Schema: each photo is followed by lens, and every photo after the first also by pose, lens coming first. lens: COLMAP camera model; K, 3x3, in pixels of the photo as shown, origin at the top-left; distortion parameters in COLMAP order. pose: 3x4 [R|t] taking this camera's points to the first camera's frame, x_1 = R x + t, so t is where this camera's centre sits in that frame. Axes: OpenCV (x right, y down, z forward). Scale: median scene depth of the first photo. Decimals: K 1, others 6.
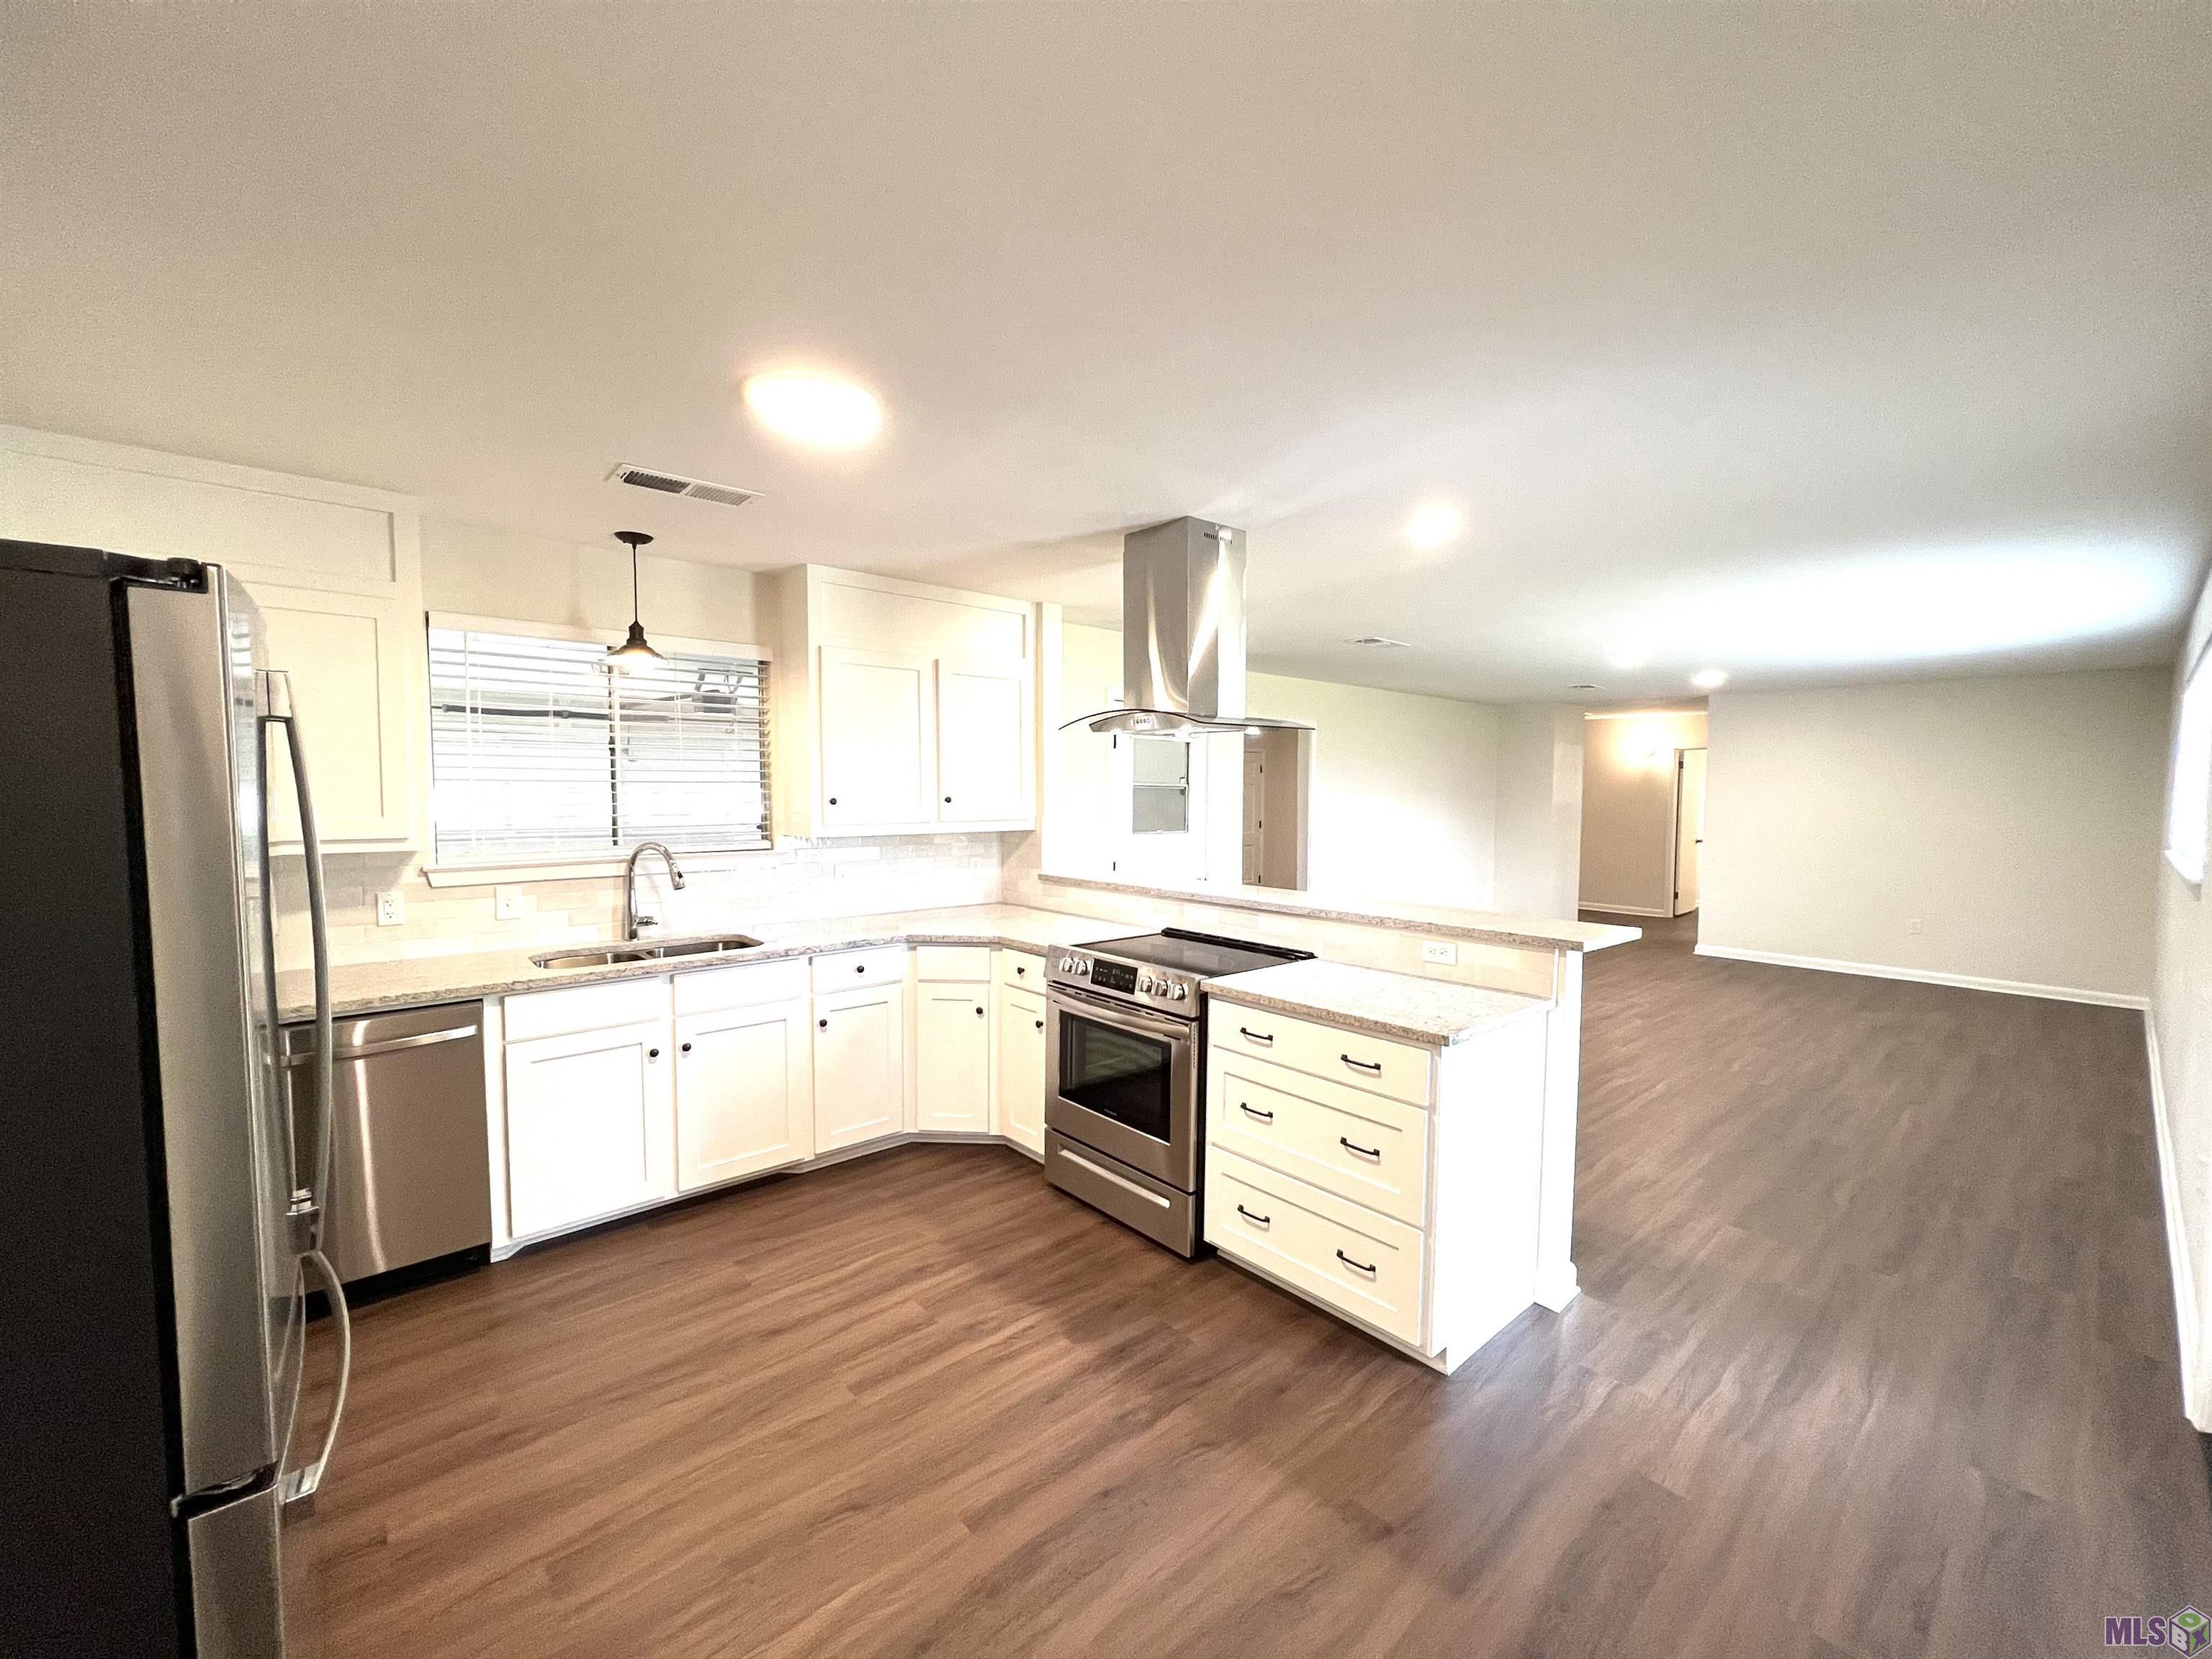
lens RADIAL K [[893.9, 0, 1112.7], [0, 893.9, 838.3], [0, 0, 1]] dist [0.002867, -0.000119]
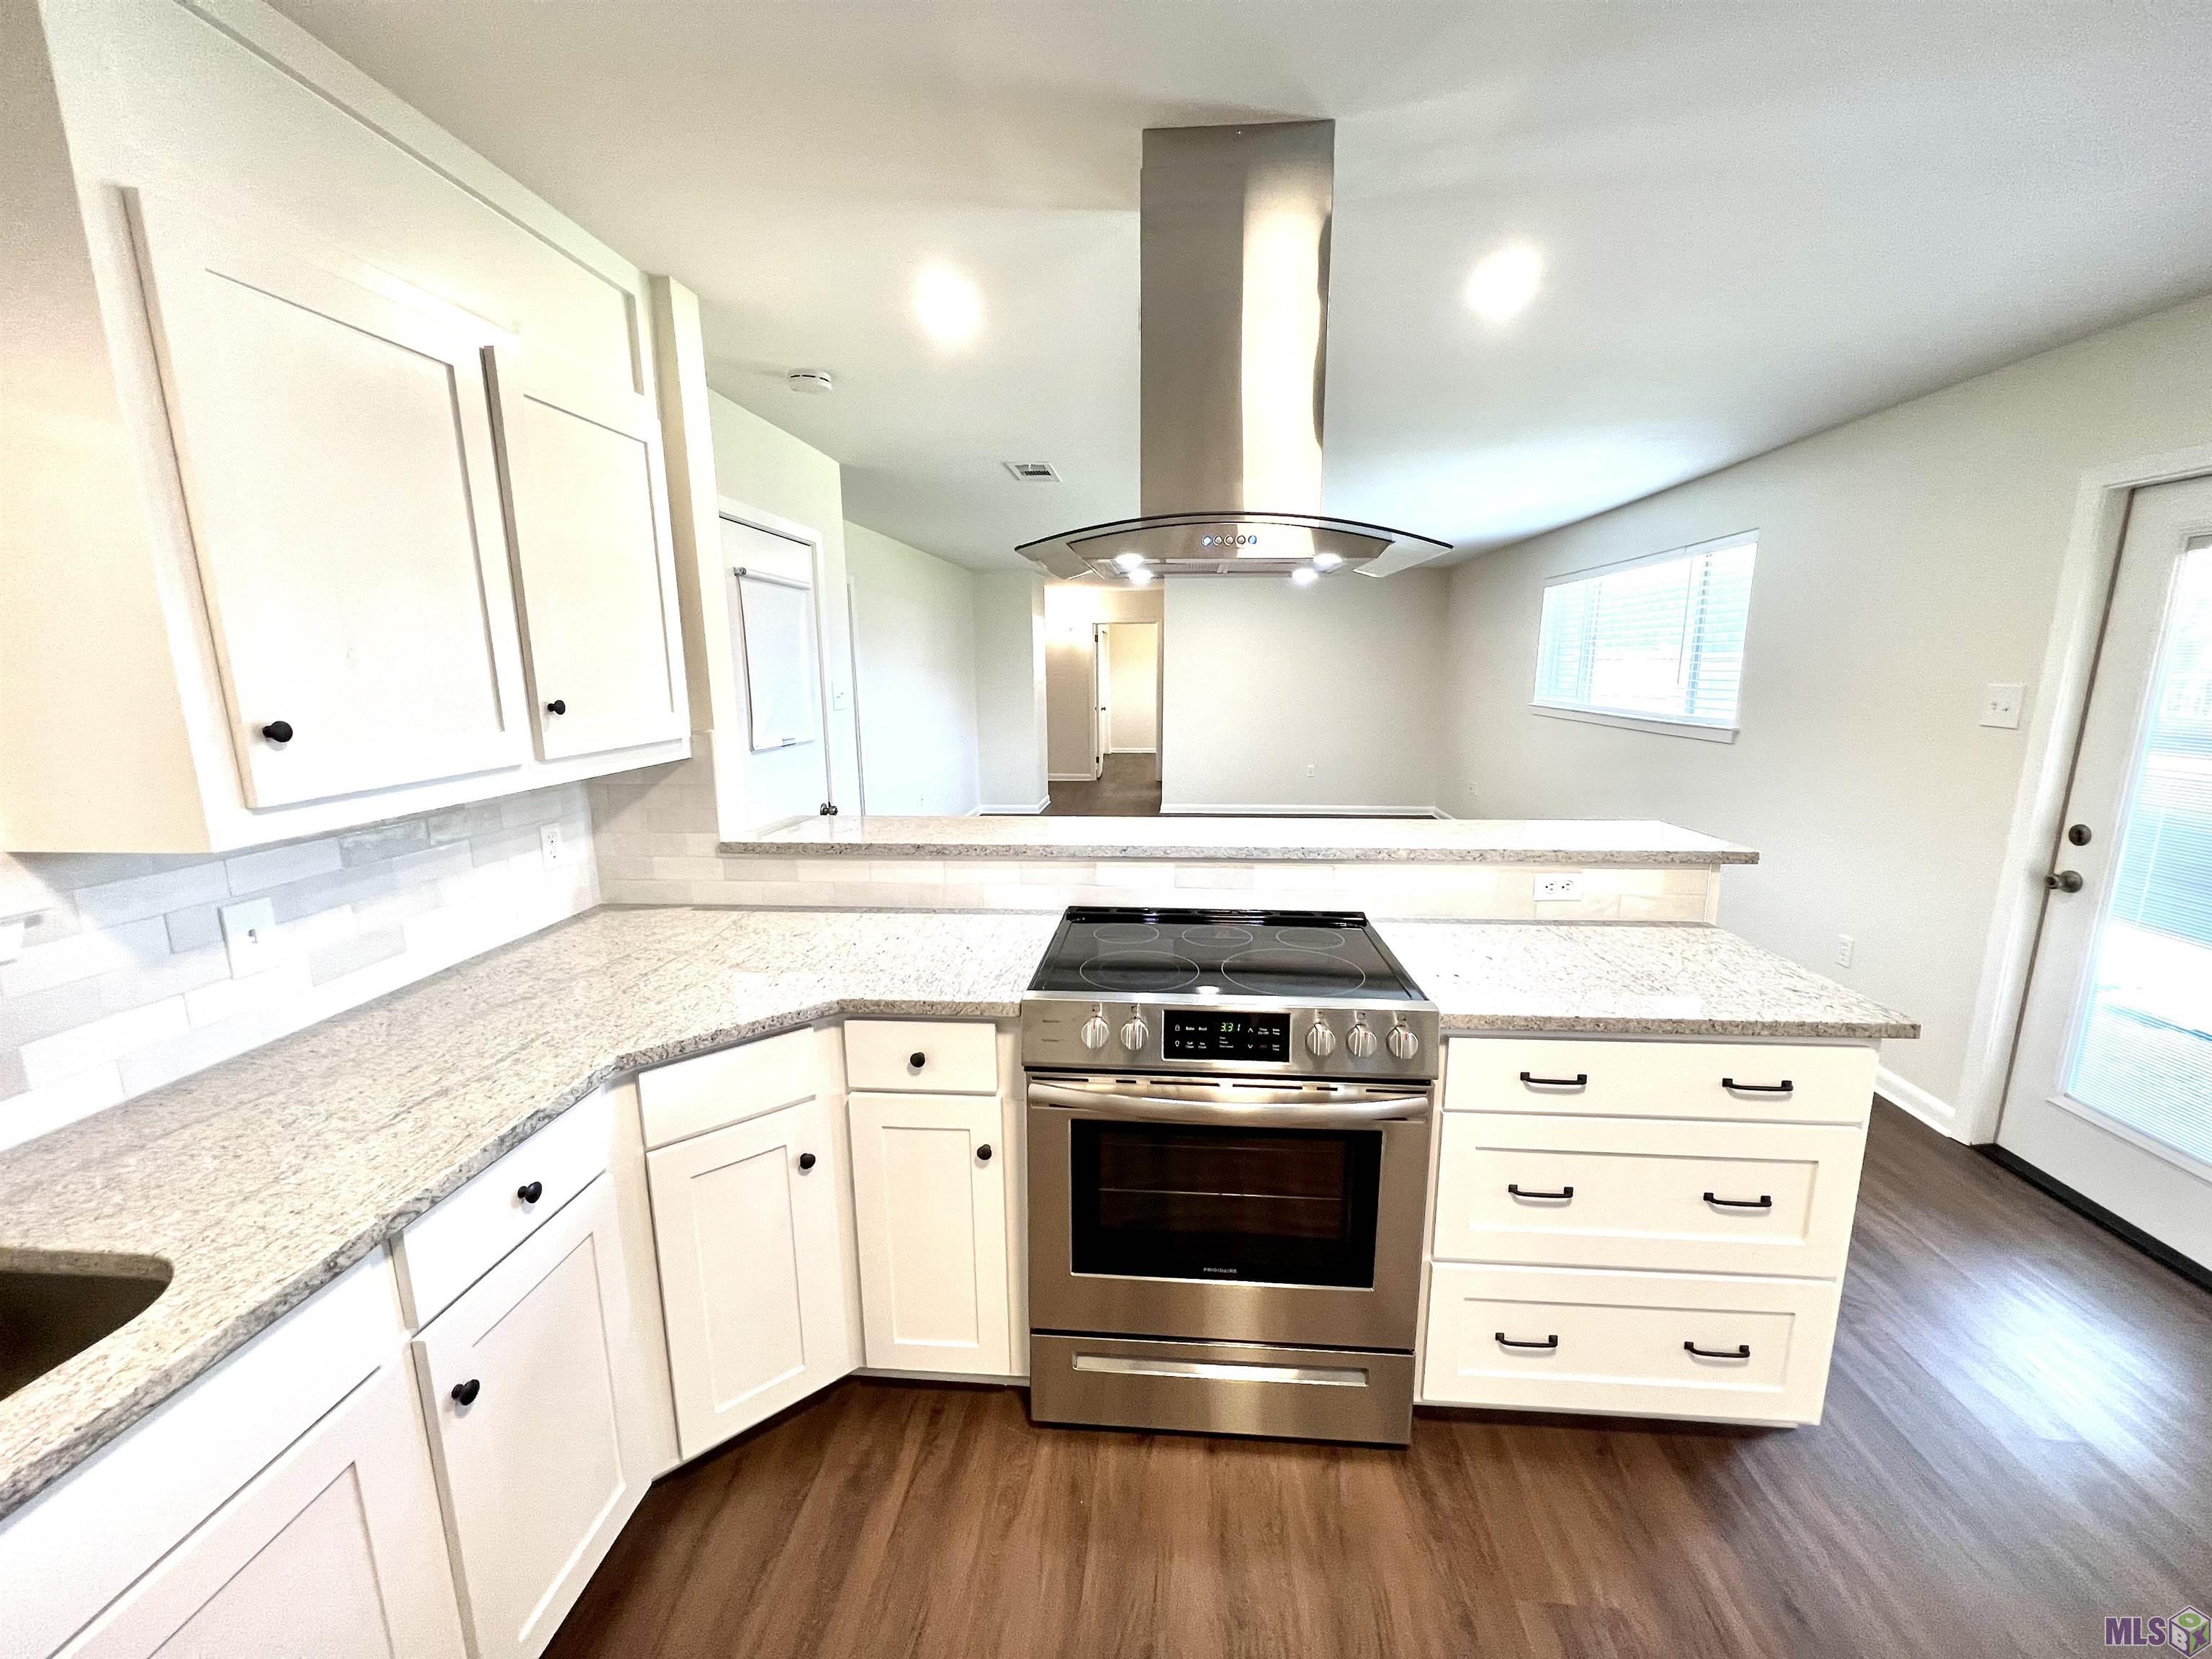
lens RADIAL K [[893.9, 0, 1112.7], [0, 893.9, 838.3], [0, 0, 1]] dist [0.002867, -0.000119]
pose [[0.719058, -0.145813, 0.679481, -0.370964], [0.050249, 0.986090, 0.158434, -0.046546], [-0.693131, -0.079780, 0.716383, 0.640461]]
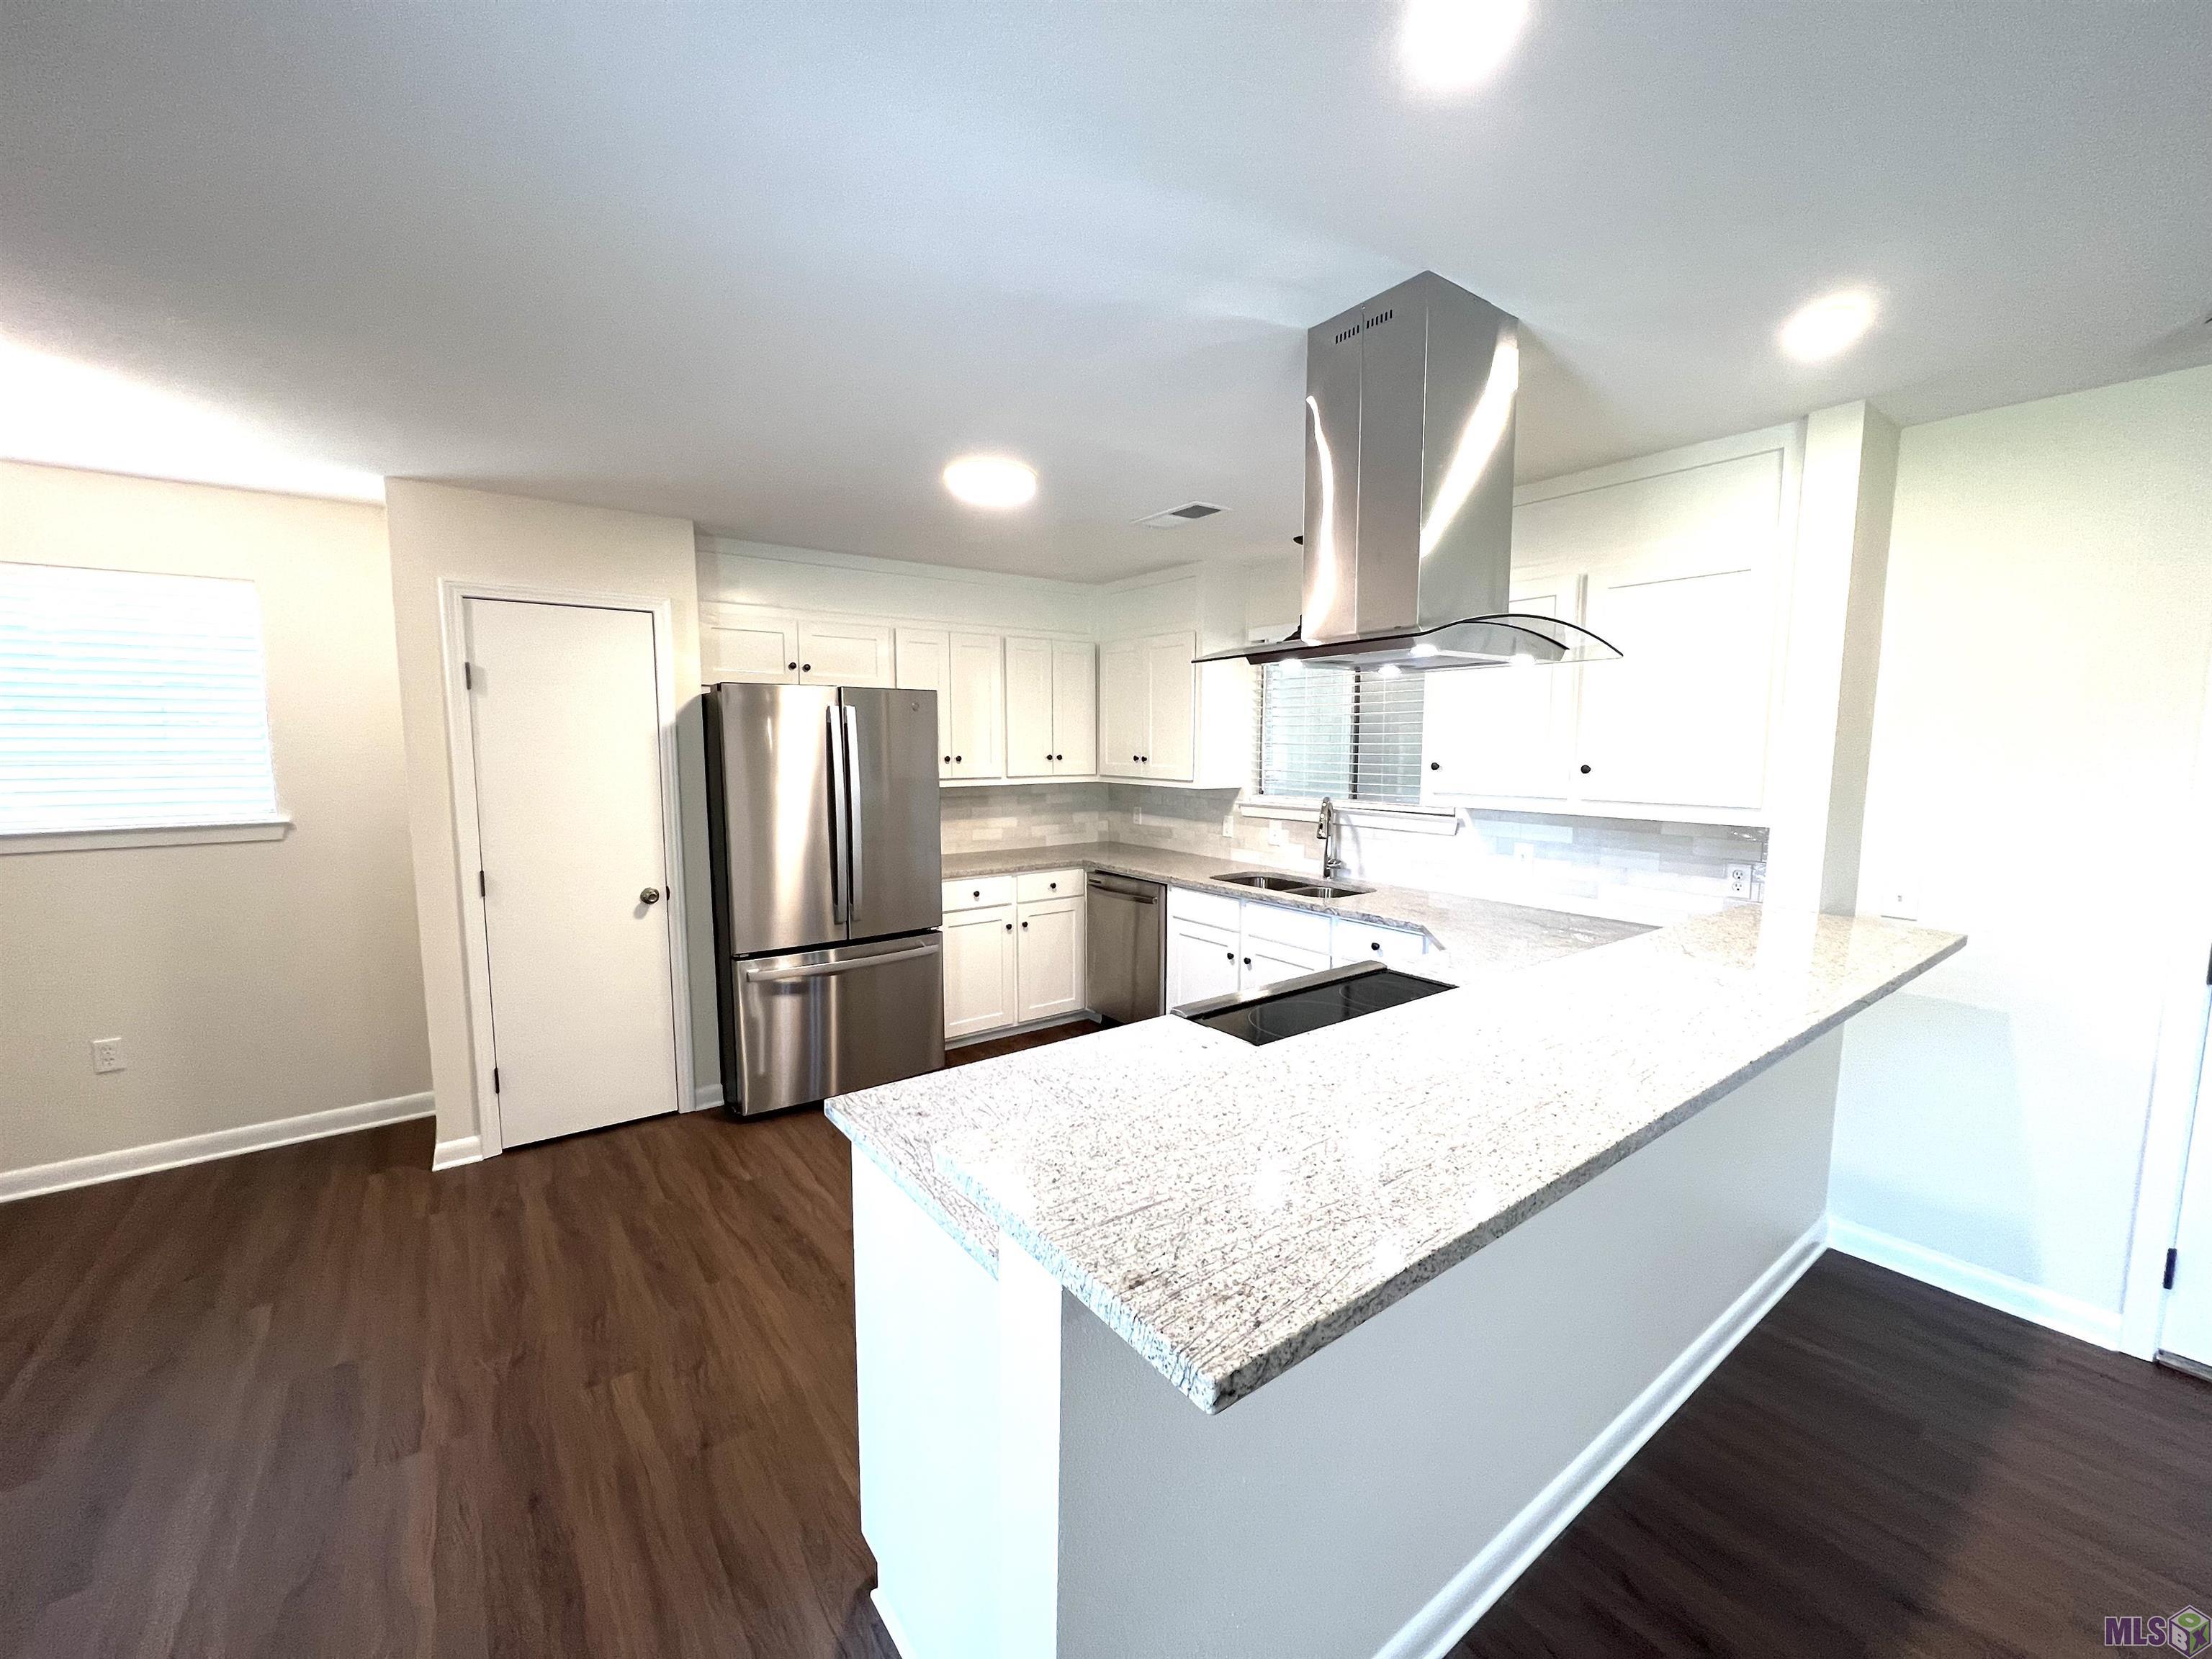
lens RADIAL K [[893.9, 0, 1112.7], [0, 893.9, 838.3], [0, 0, 1]] dist [0.002867, -0.000119]
pose [[-0.076523, 0.101700, -0.991868, 0.719593], [-0.061917, 0.992380, 0.106530, -0.052625], [0.995143, 0.069566, -0.069643, 0.858473]]
